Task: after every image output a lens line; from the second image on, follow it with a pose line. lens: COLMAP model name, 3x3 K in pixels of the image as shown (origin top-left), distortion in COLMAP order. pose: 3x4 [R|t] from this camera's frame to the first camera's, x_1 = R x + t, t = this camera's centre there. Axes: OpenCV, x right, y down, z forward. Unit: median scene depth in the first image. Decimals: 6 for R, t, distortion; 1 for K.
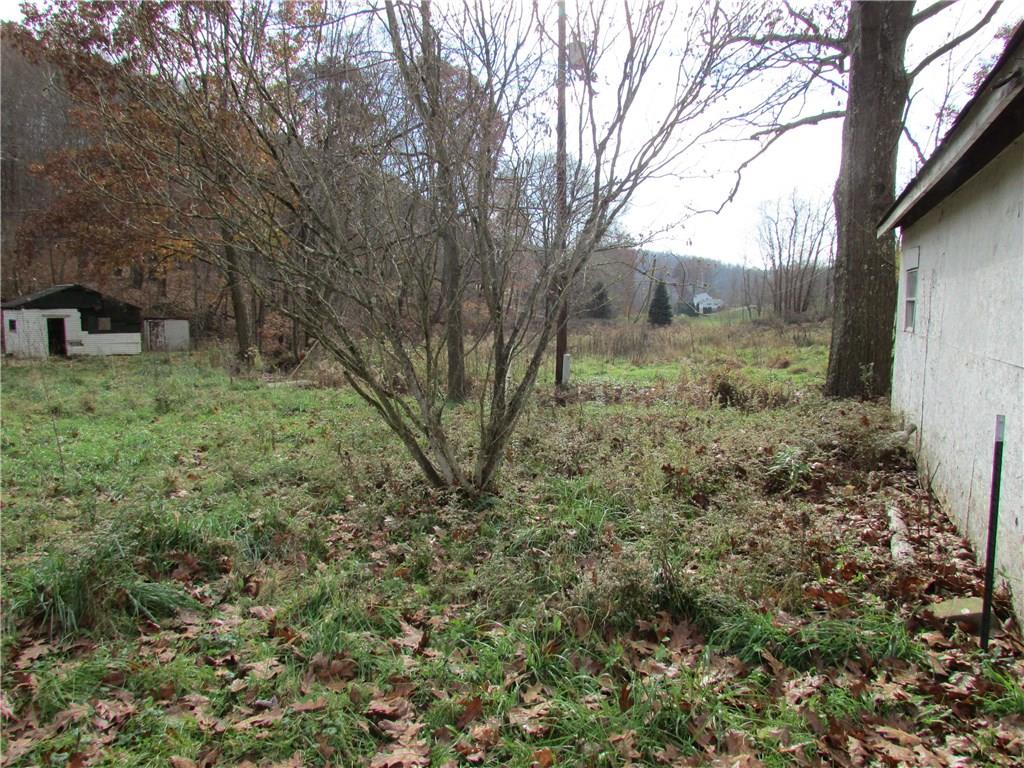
lens RADIAL K [[732.1, 0, 512.7], [0, 732.1, 390.0], [0, 0, 1]] dist [-0.027309, 0.003070]
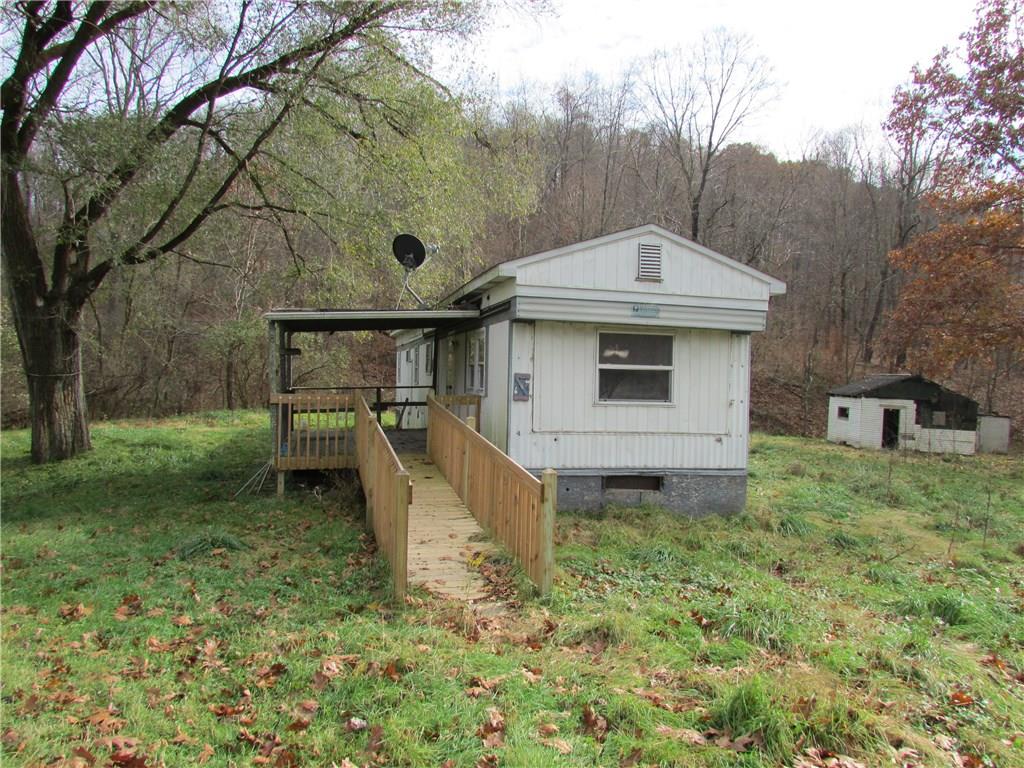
lens RADIAL K [[732.1, 0, 512.5], [0, 732.1, 389.1], [0, 0, 1]] dist [-0.027309, 0.003070]
pose [[0.662879, 0.045116, -0.747366, -0.248881], [-0.133269, 0.989353, -0.058479, -0.002929], [0.736770, 0.138366, 0.661834, 0.001288]]
